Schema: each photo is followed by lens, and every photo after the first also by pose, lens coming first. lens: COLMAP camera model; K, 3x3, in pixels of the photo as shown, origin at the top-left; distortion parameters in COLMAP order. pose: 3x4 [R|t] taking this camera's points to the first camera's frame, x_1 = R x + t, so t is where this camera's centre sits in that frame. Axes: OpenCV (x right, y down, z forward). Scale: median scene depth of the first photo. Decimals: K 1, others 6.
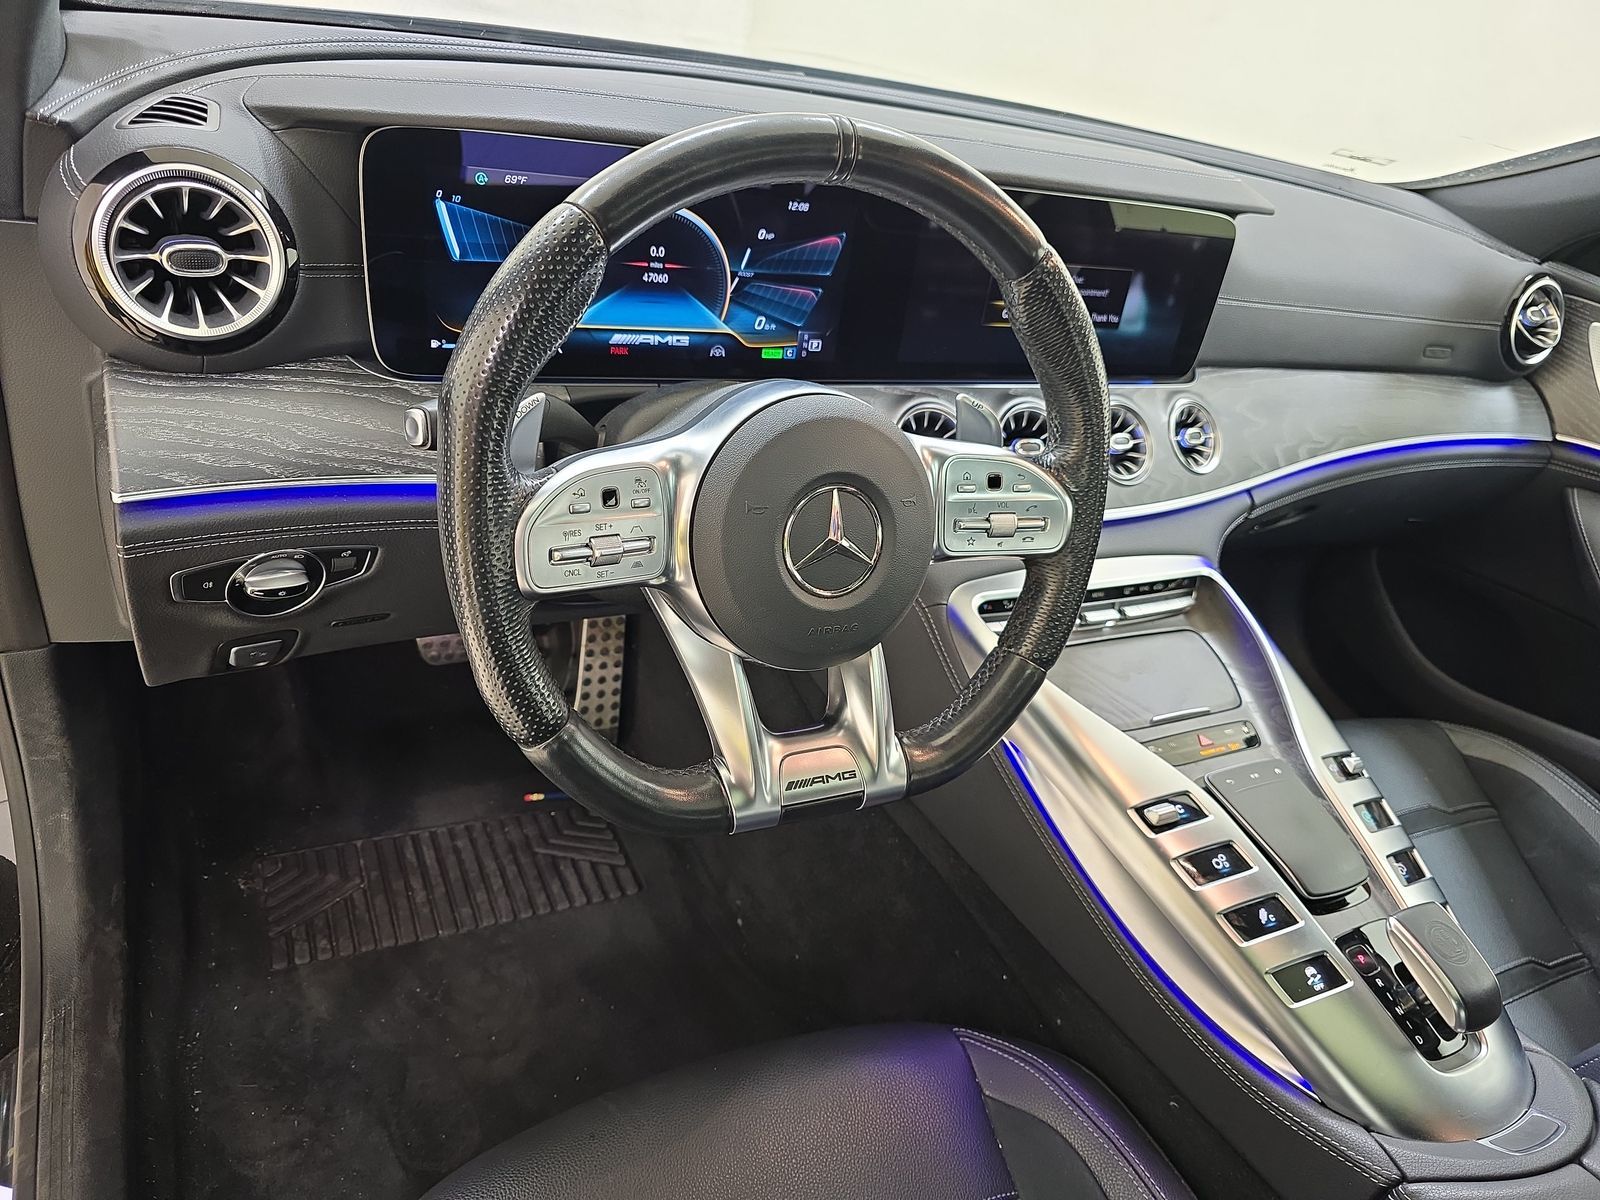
lens RADIAL K [[1089.5, 0, 799.3], [0, 1089.5, 599.0], [0, 0, 1]] dist [0.038214, -0.029209]
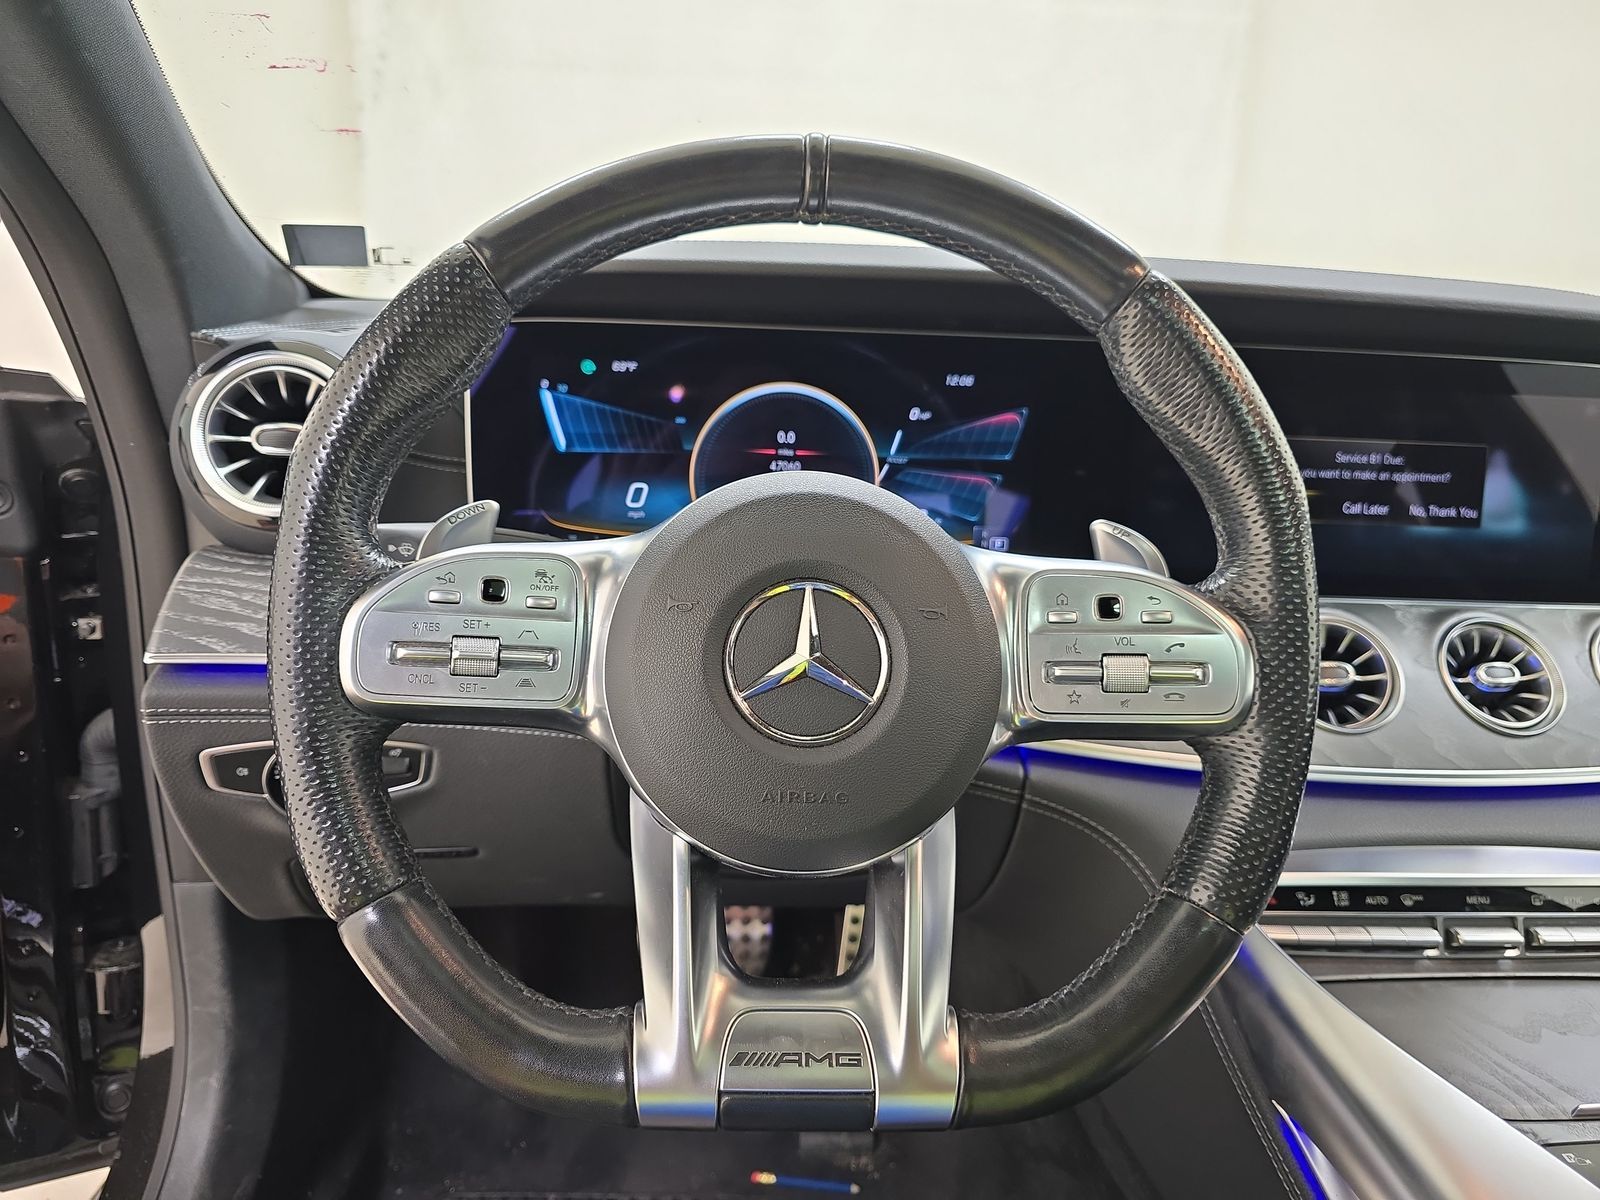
lens RADIAL K [[1089.5, 0, 799.3], [0, 1089.5, 599.0], [0, 0, 1]] dist [0.038214, -0.029209]
pose [[0.909667, -0.064482, -0.410303, 0.232603], [-0.091939, 0.932106, -0.350321, 0.112109], [0.405035, 0.356398, 0.841978, 0.308173]]
